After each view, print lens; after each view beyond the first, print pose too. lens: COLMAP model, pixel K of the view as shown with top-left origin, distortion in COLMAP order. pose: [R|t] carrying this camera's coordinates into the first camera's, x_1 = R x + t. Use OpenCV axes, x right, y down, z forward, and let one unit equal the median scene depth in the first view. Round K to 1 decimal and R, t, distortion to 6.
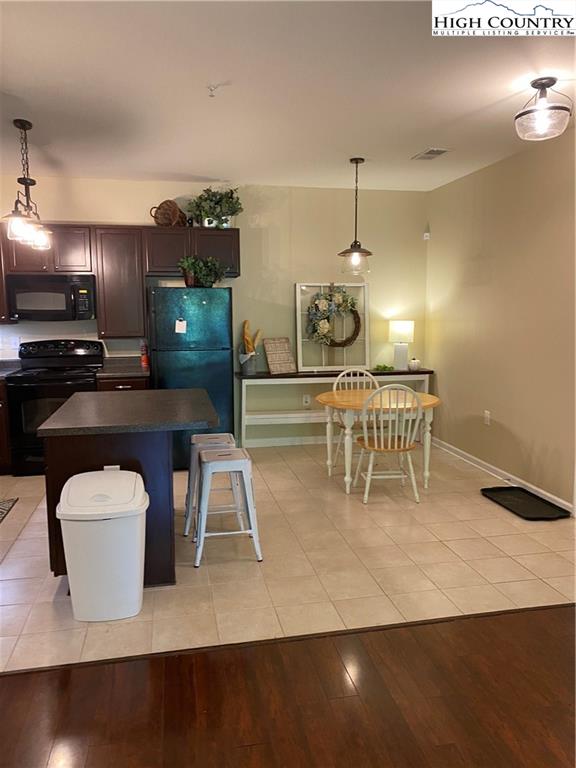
lens RADIAL K [[580.1, 0, 281.3], [0, 580.1, 383.1], [0, 0, 1]] dist [0.039959, -0.064755]
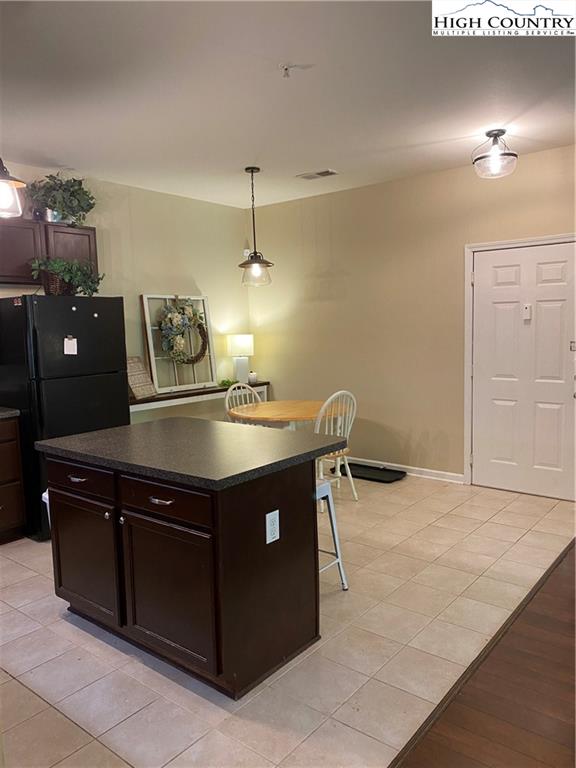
lens RADIAL K [[580.1, 0, 292.4], [0, 580.1, 381.6], [0, 0, 1]] dist [0.039959, -0.064755]
pose [[0.765482, -0.079114, 0.638575, -0.415159], [0.105213, 0.994445, -0.002920, -0.015688], [-0.634797, 0.069421, 0.769554, 0.200582]]
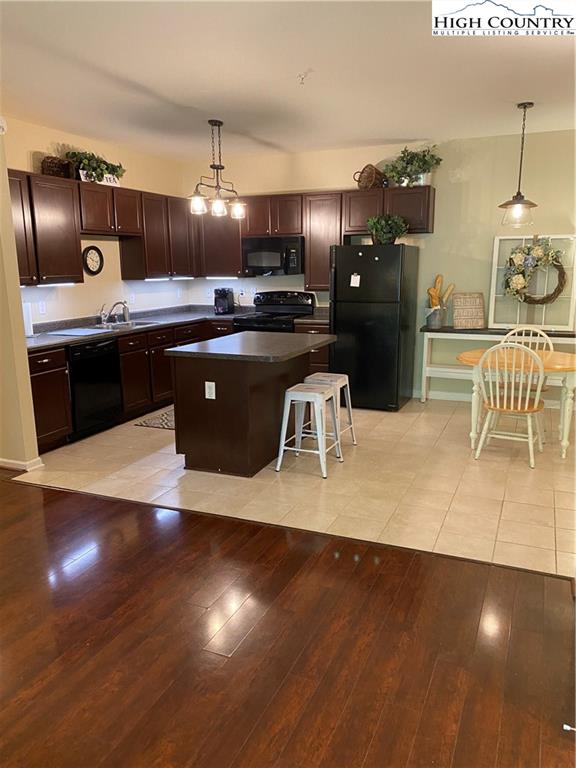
lens RADIAL K [[580.1, 0, 283.0], [0, 580.1, 386.3], [0, 0, 1]] dist [0.039959, -0.064755]
pose [[0.820561, 0.113781, -0.560119, 0.341448], [-0.066717, 0.992353, 0.103844, -0.001404], [0.567651, -0.047841, 0.821878, -0.018359]]
